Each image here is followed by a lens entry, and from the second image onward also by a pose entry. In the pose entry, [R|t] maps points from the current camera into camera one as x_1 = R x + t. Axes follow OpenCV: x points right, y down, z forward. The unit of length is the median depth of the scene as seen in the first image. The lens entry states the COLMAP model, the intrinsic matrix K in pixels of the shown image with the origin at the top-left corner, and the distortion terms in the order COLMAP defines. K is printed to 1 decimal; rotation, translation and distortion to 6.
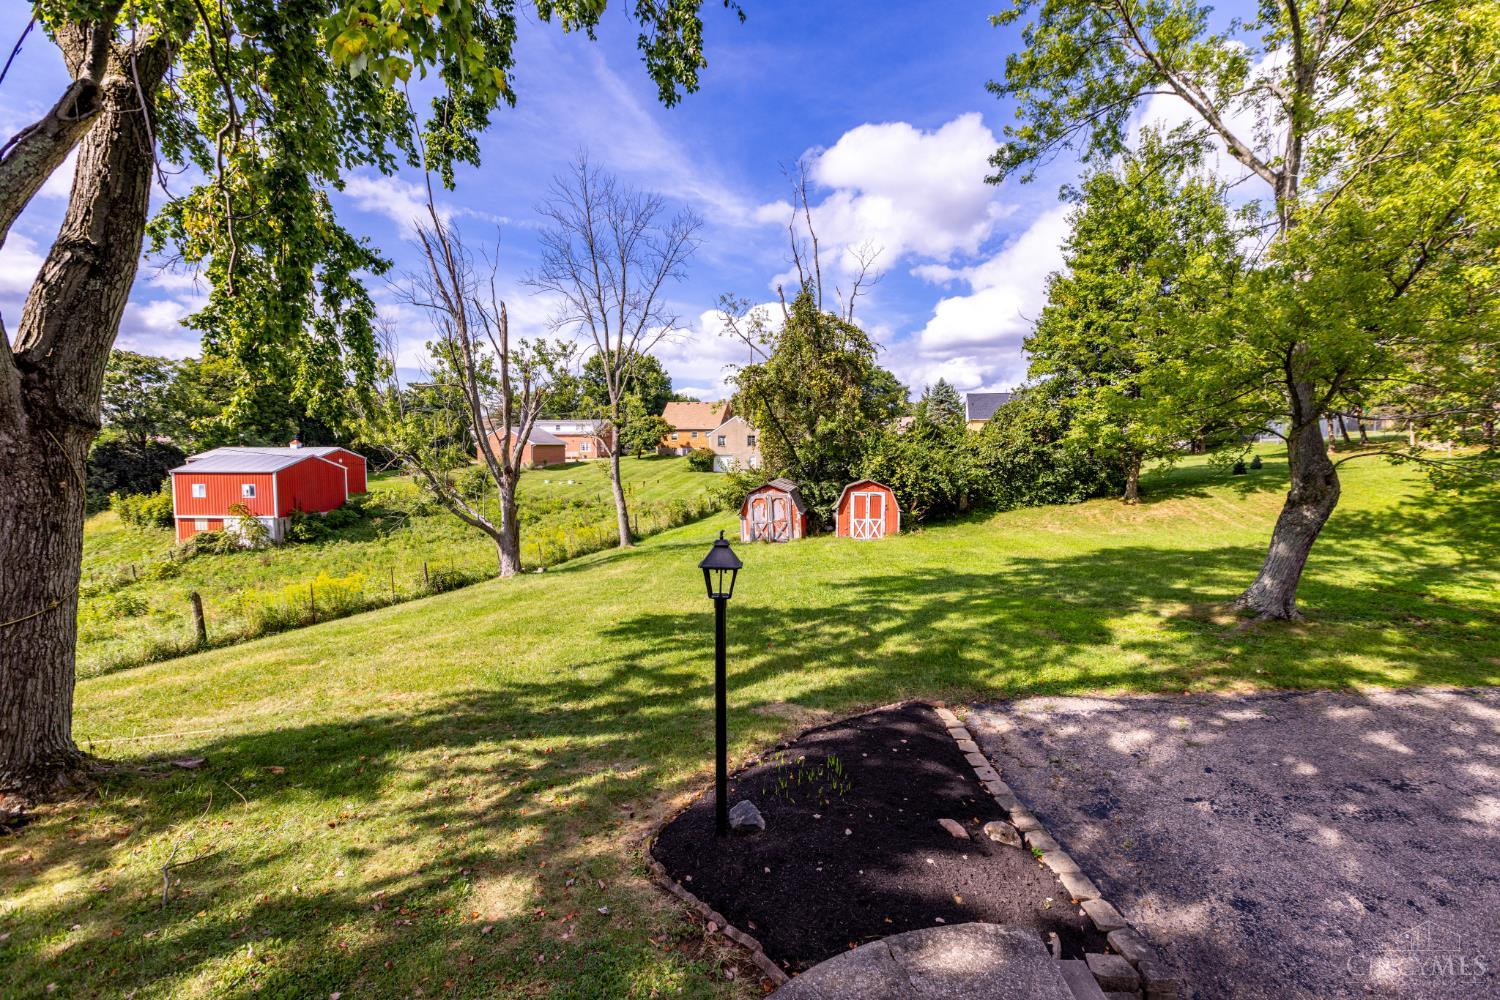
lens RADIAL K [[663.2, 0, 756.3], [0, 663.2, 488.1], [0, 0, 1]] dist [-0.001839, -0.000401]
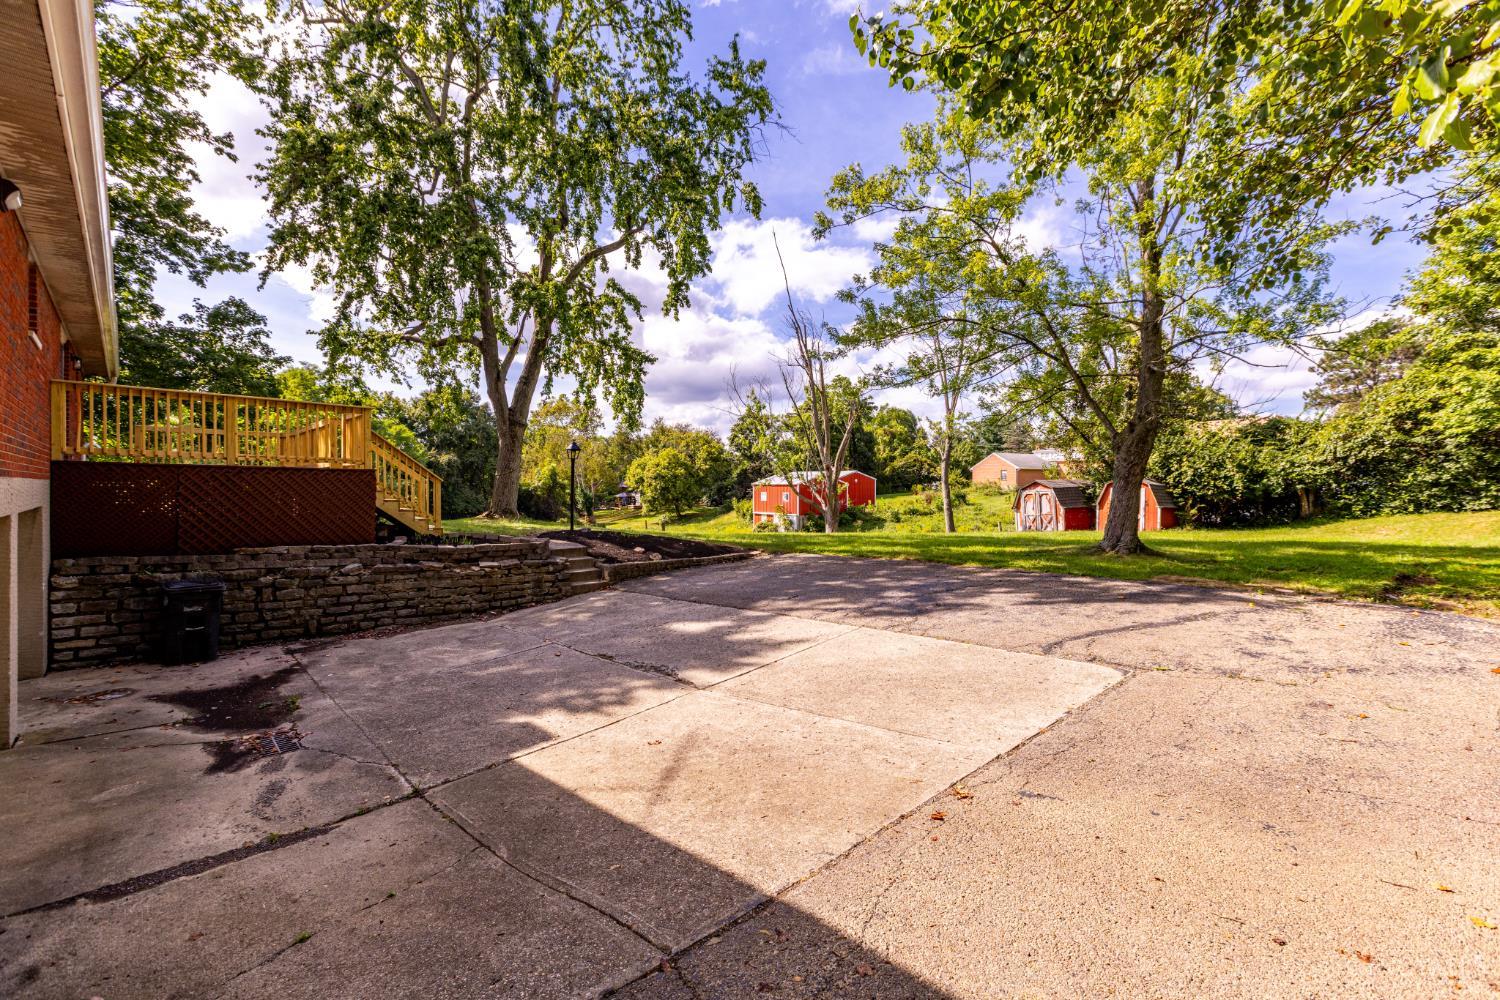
lens RADIAL K [[663.2, 0, 756.3], [0, 663.2, 488.1], [0, 0, 1]] dist [-0.001839, -0.000401]
pose [[0.666053, 0.005367, -0.745885, 0.509254], [-0.045880, 0.998375, -0.033786, 0.061852], [0.744492, 0.056725, 0.665217, -0.090148]]
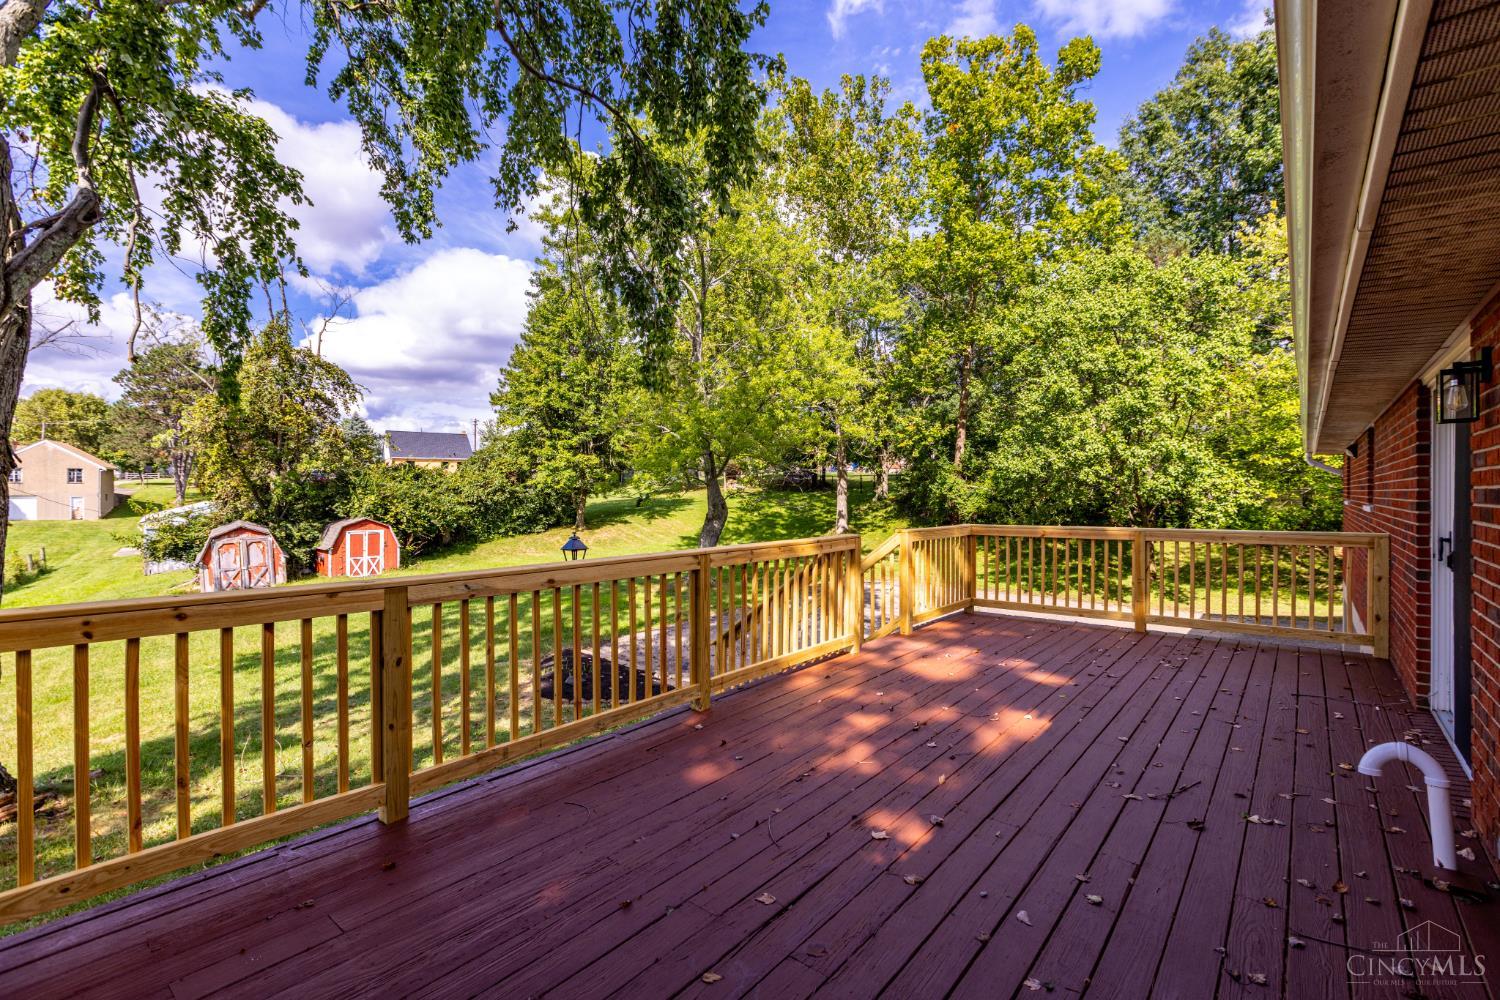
lens RADIAL K [[663.2, 0, 756.3], [0, 663.2, 488.1], [0, 0, 1]] dist [-0.001839, -0.000401]
pose [[0.658506, 0.002412, 0.752572, -0.190216], [0.040607, 0.998424, -0.038731, 0.004651], [-0.751479, 0.056065, 0.657370, -0.122902]]
